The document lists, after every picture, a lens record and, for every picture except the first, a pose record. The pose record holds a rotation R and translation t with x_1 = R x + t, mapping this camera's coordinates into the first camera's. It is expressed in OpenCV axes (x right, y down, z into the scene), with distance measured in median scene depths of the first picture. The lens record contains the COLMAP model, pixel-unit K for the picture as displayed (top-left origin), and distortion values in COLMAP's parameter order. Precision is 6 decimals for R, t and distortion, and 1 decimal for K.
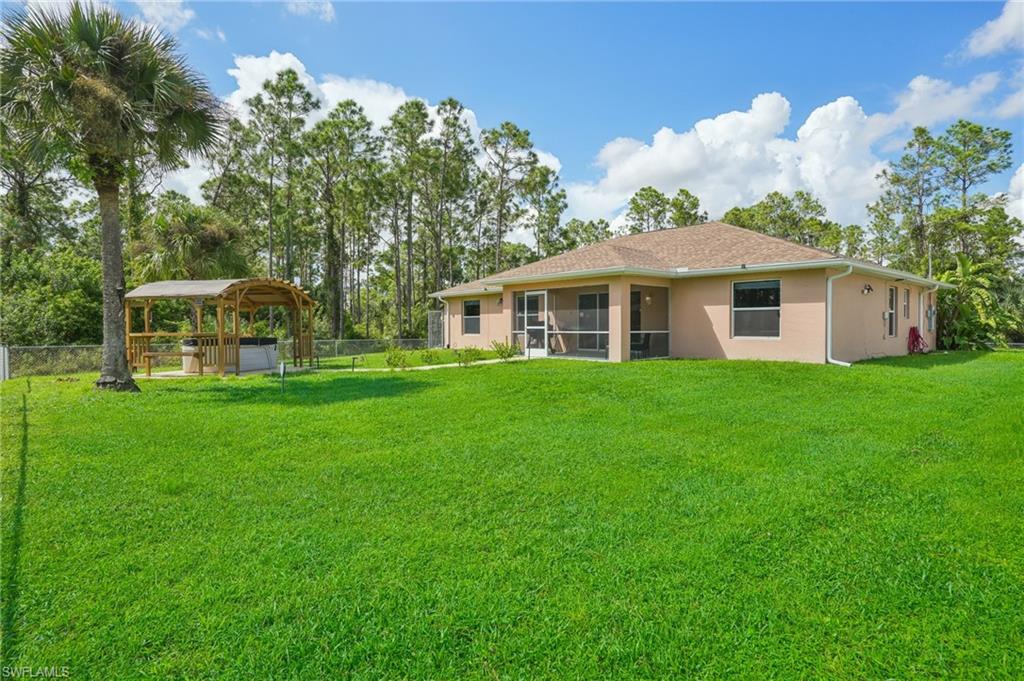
lens RADIAL K [[551.3, 0, 511.4], [0, 551.3, 337.2], [0, 0, 1]] dist [0.008754, -0.000100]
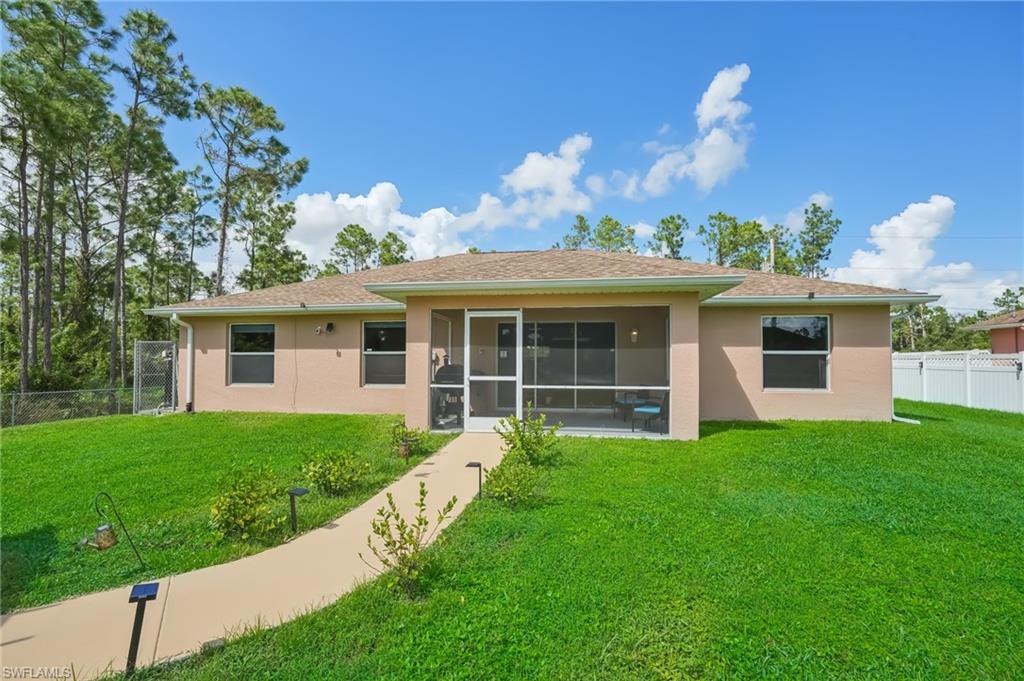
lens RADIAL K [[458.6, 0, 514.4], [0, 458.6, 349.9], [0, 0, 1]] dist [-0.011278, 0.004478]
pose [[0.766763, 0.018853, 0.641653, -0.161475], [0.007524, 0.999236, -0.038351, -0.019743], [-0.641886, 0.034234, 0.766036, 0.448417]]
